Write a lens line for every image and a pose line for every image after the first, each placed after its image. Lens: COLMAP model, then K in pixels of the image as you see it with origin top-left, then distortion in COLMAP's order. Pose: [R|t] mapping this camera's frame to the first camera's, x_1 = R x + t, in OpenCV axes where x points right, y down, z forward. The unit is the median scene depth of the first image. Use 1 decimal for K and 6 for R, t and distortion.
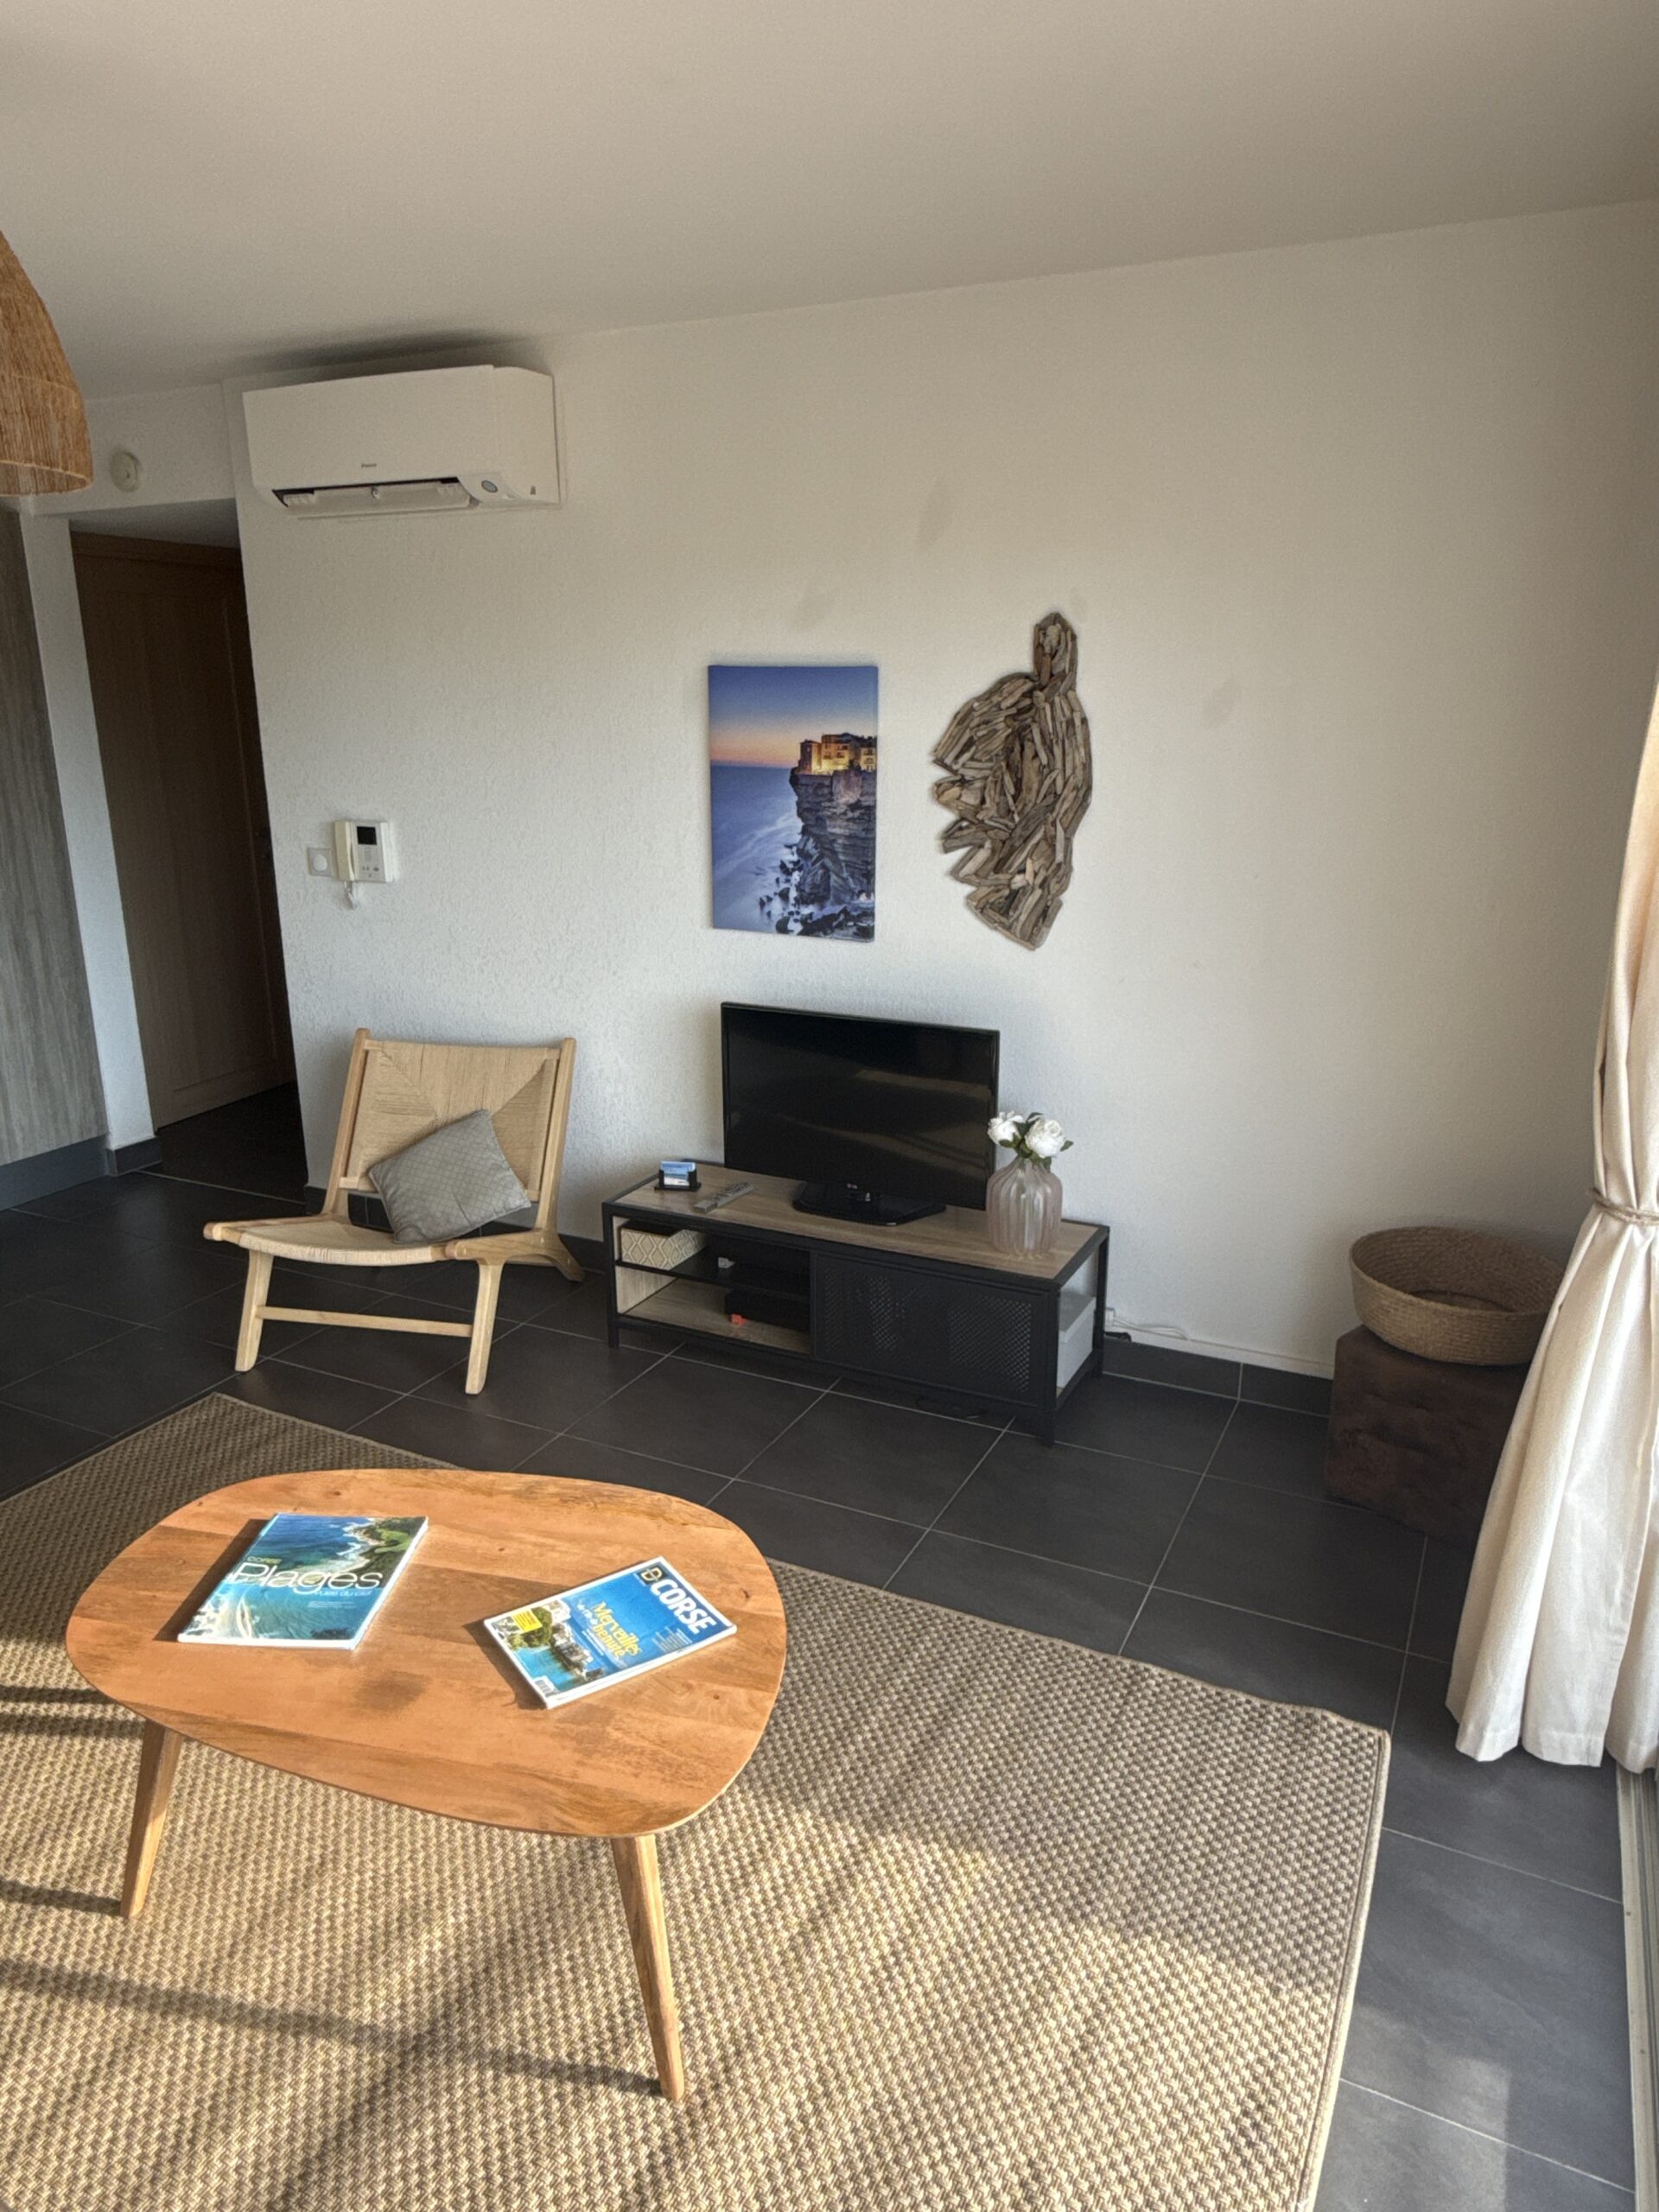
lens RADIAL K [[1495.0, 0, 818.6], [0, 1495.0, 1083.5], [0, 0, 1]] dist [0.000803, -0.006829]
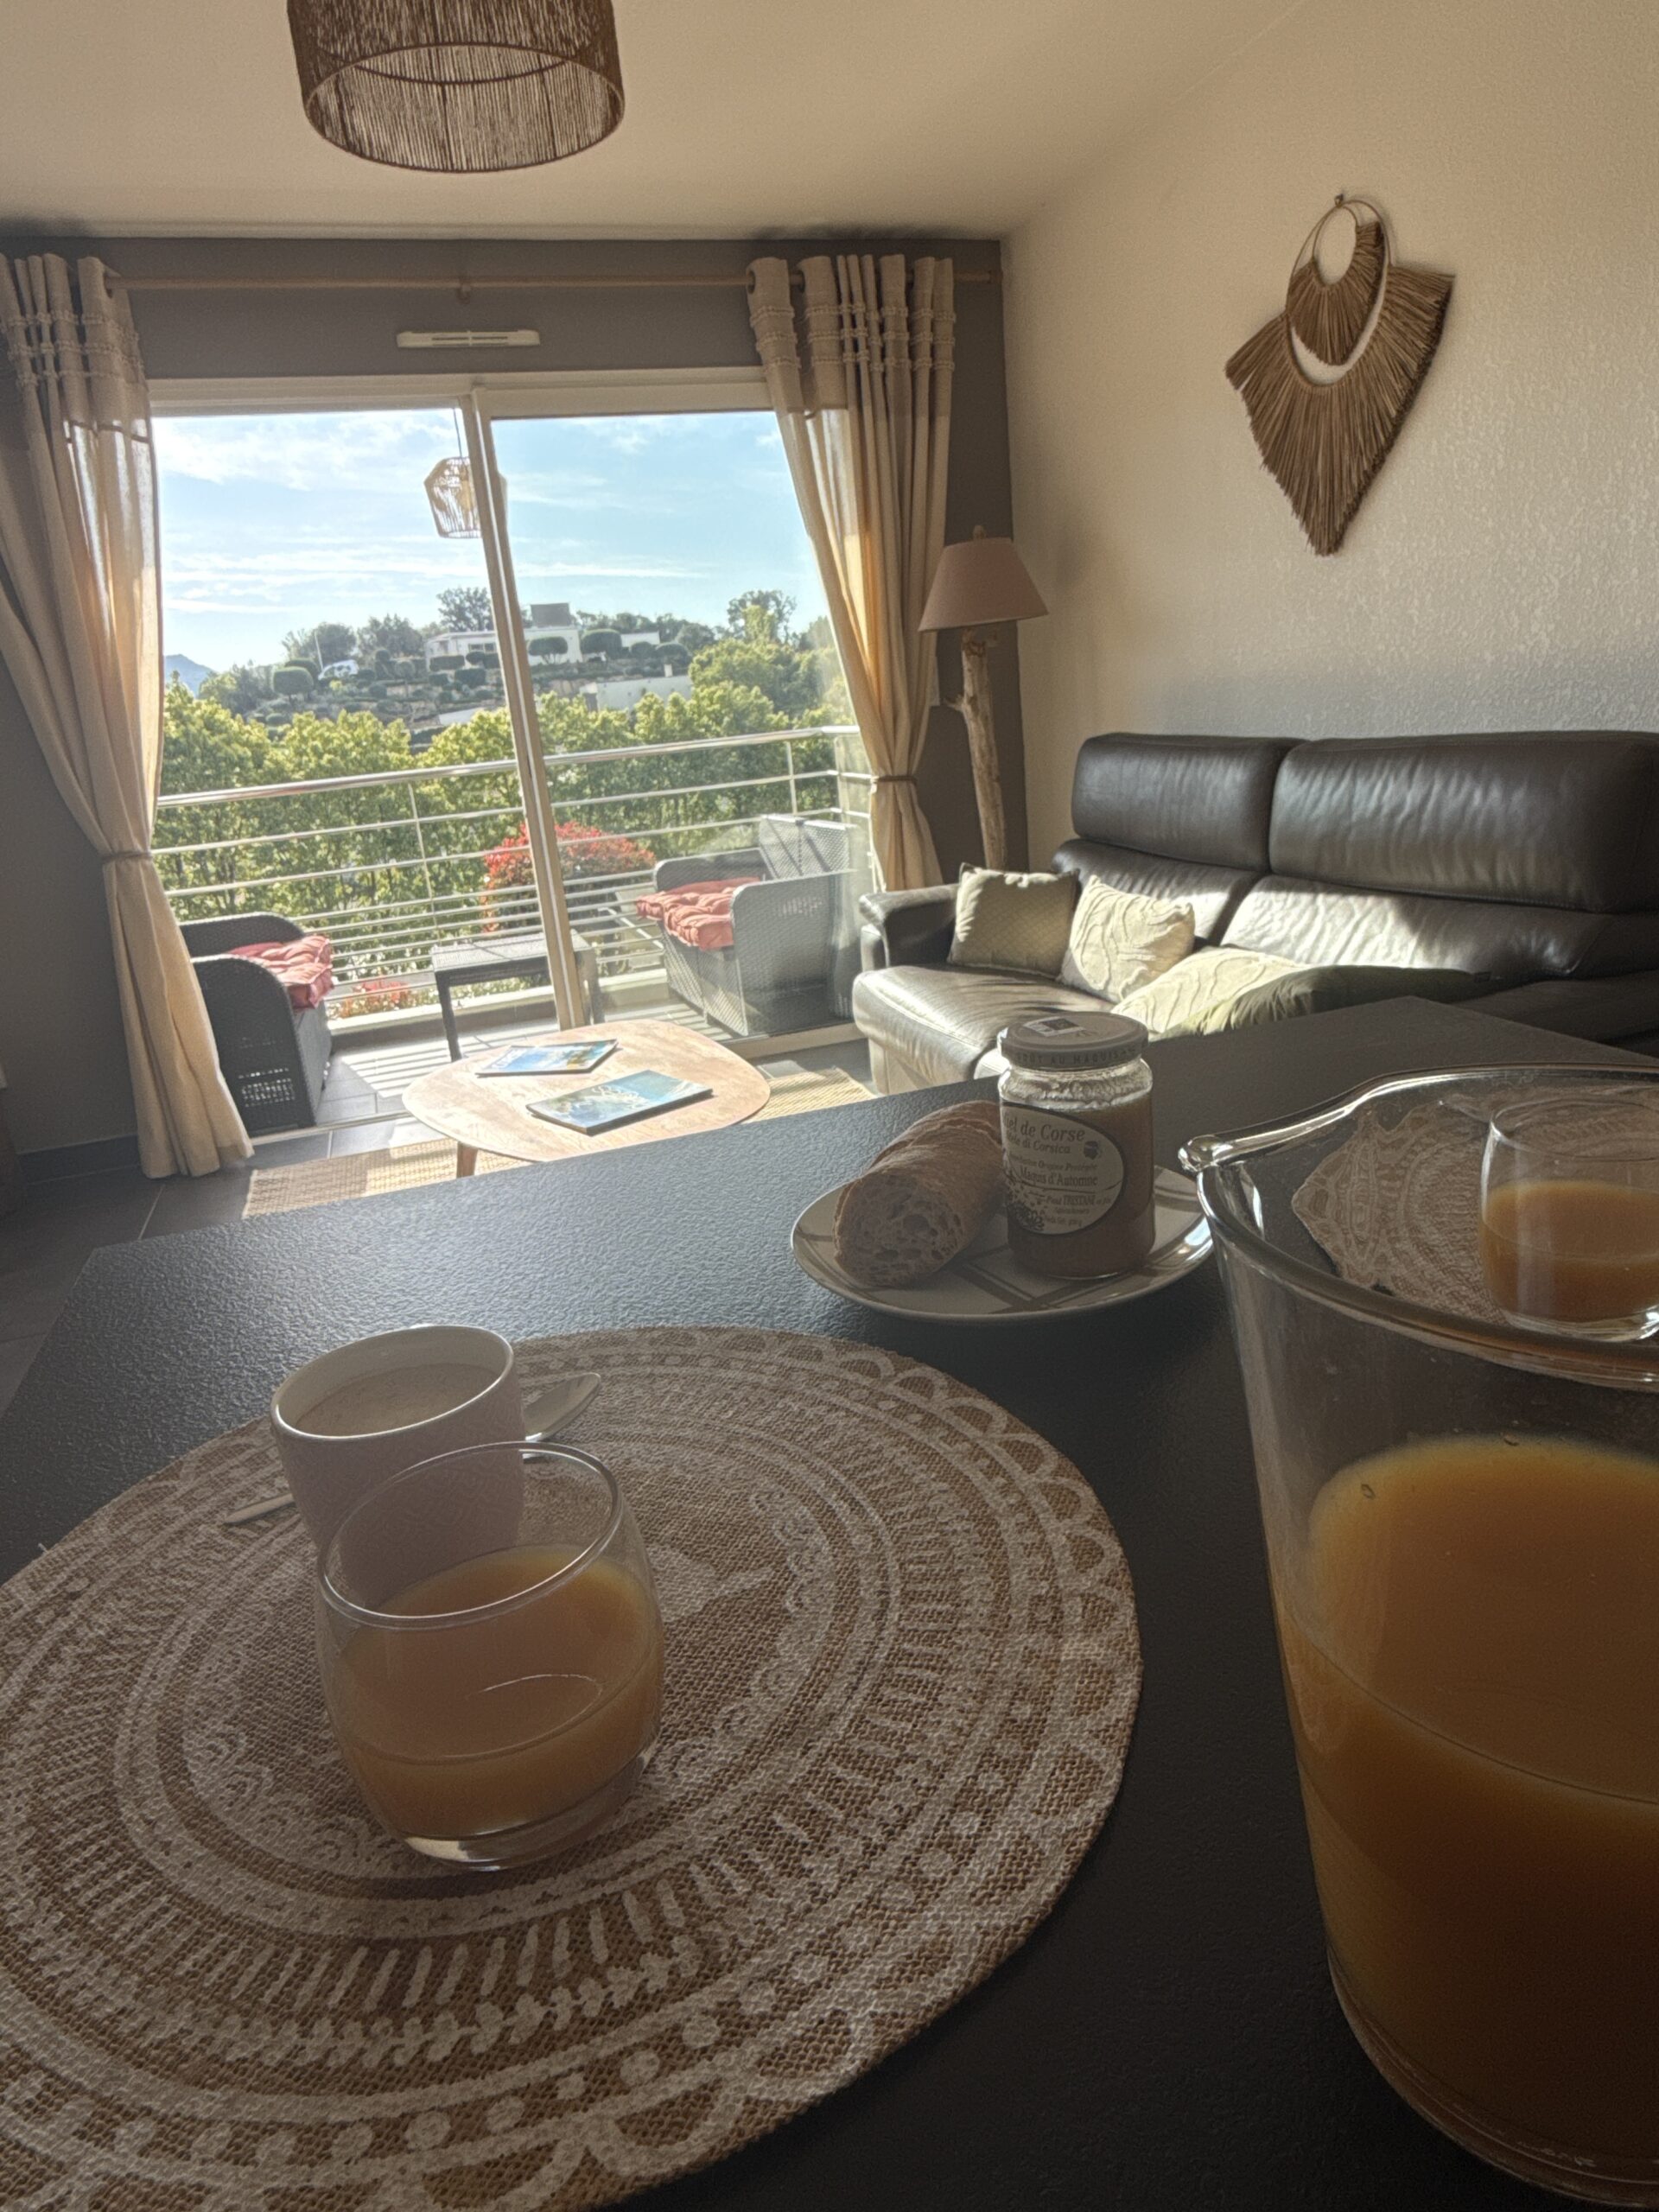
lens RADIAL K [[1361.5, 0, 847.9], [0, 1361.5, 1097.6], [0, 0, 1]] dist [0.007212, -0.007964]
pose [[-0.708394, -0.135790, 0.692632, -0.836643], [0.274840, 0.850797, 0.447893, -0.113687], [-0.650109, 0.507648, -0.565378, 0.957193]]
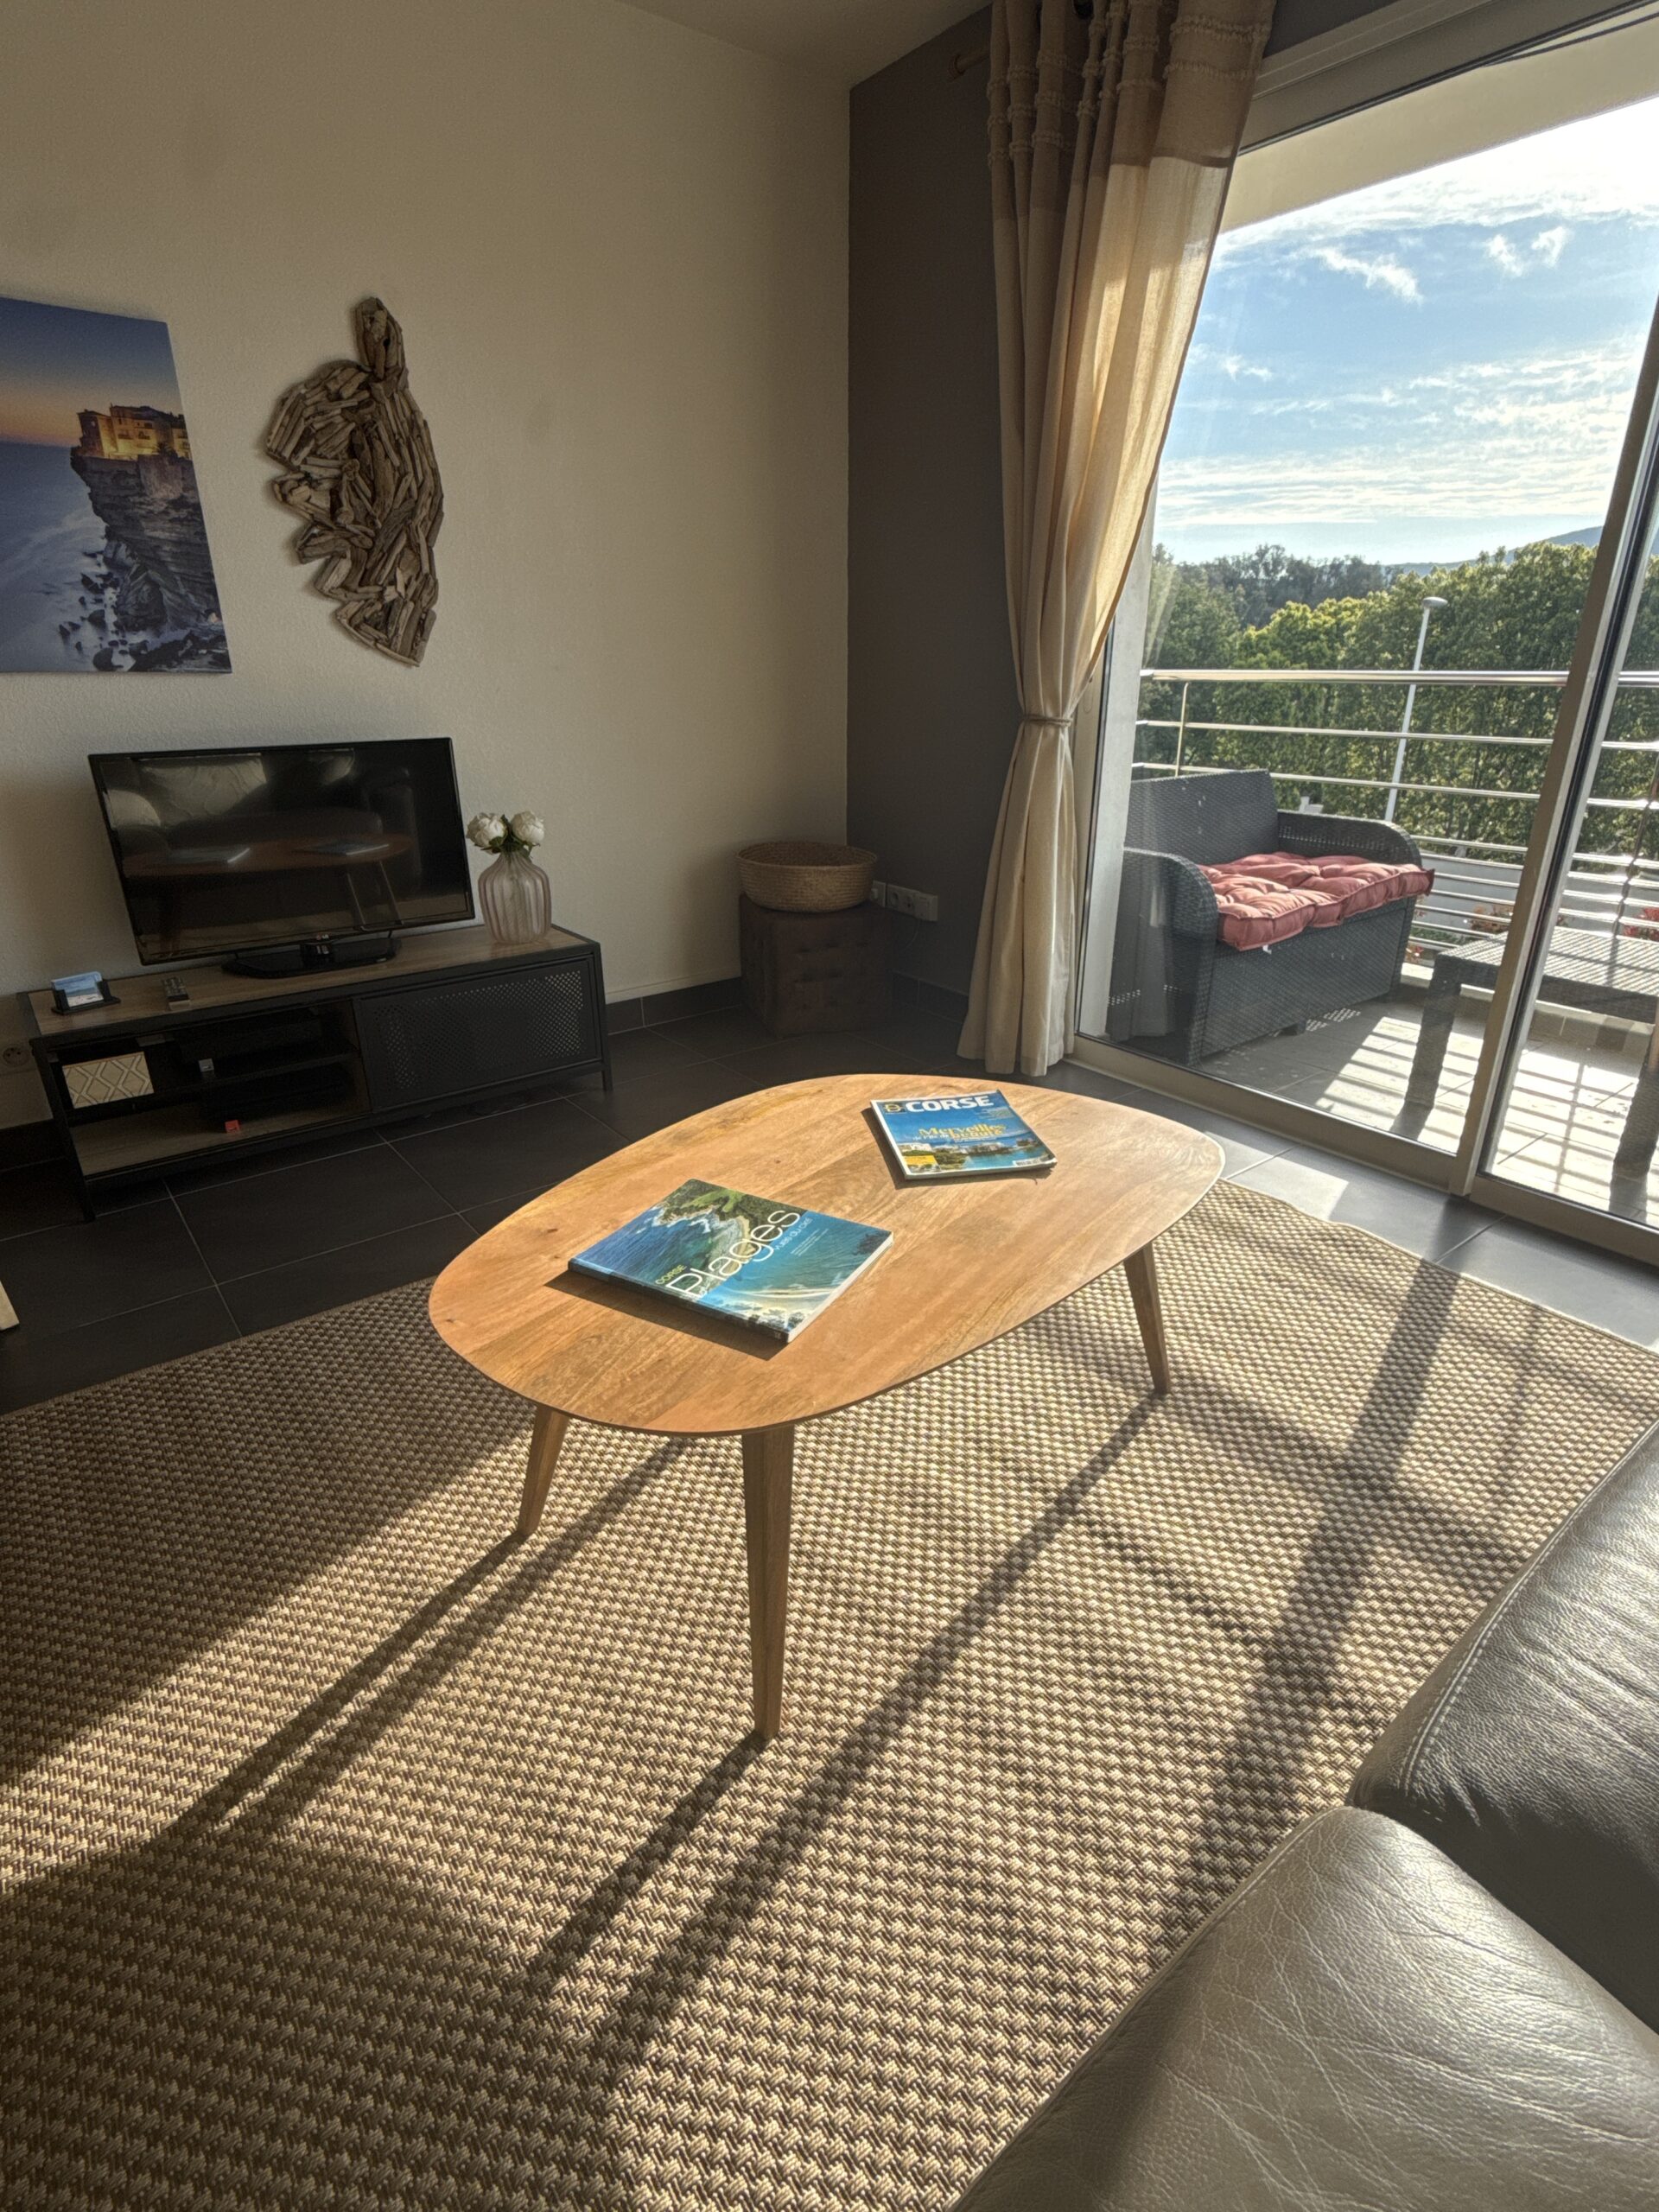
lens RADIAL K [[1099.5, 0, 835.3], [0, 1099.5, 1110.4], [0, 0, 1]] dist [0.000784, -0.000217]
pose [[0.425947, -0.344001, 0.836799, -0.479894], [0.236365, 0.935087, 0.264091, 0.067465], [-0.873327, 0.085301, 0.479608, 0.397411]]
